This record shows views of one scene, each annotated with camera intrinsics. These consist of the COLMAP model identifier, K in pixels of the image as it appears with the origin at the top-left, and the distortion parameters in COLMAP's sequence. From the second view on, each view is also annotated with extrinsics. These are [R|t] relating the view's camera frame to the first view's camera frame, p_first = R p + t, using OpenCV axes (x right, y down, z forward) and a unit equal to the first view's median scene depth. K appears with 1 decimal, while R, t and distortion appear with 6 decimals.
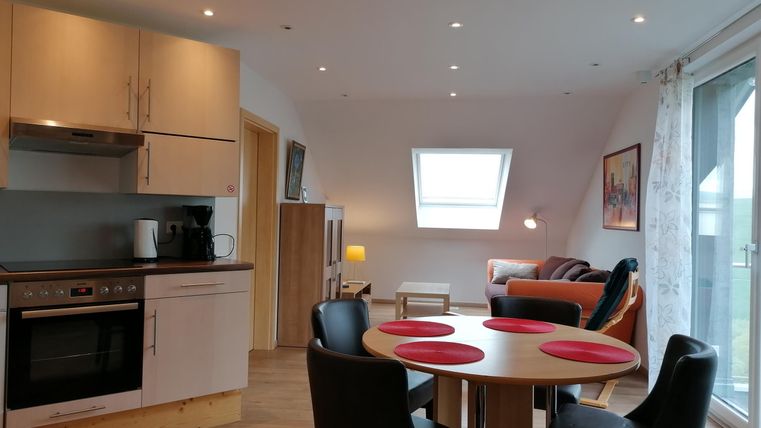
lens RADIAL K [[580.3, 0, 380.5], [0, 580.3, 214.0], [0, 0, 1]] dist [0.081878, -0.076674]
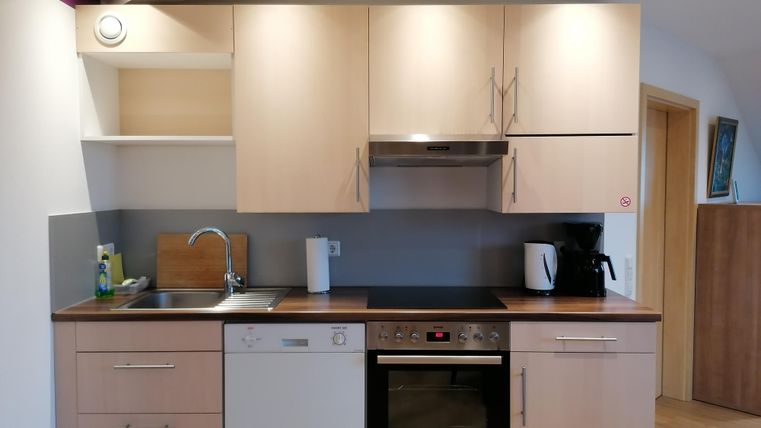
lens RADIAL K [[580.3, 0, 380.5], [0, 580.3, 214.0], [0, 0, 1]] dist [0.081878, -0.076674]
pose [[0.791585, 0.006678, -0.611023, -0.056545], [0.016683, 0.999331, 0.032536, -0.060452], [0.610832, -0.035948, 0.790944, 0.256302]]
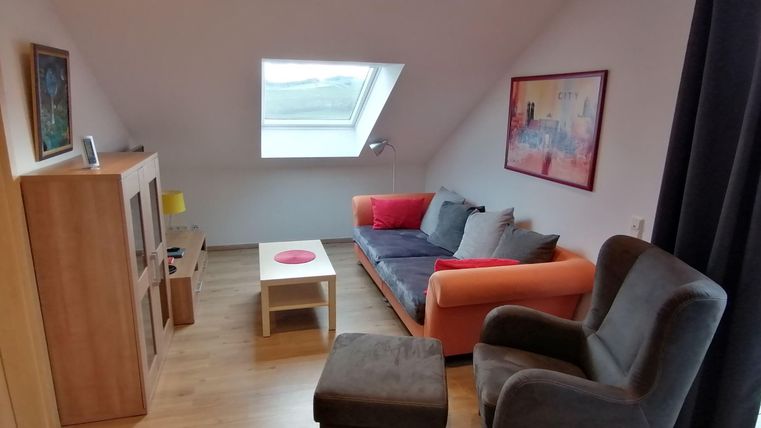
lens RADIAL K [[467.6, 0, 381.0], [0, 467.6, 221.8], [0, 0, 1]] dist [0.001145, 0.000812]
pose [[0.929055, -0.099108, 0.356418, -0.050908], [0.004867, 0.966637, 0.256105, -0.139227], [-0.369908, -0.236201, 0.898542, 0.864347]]
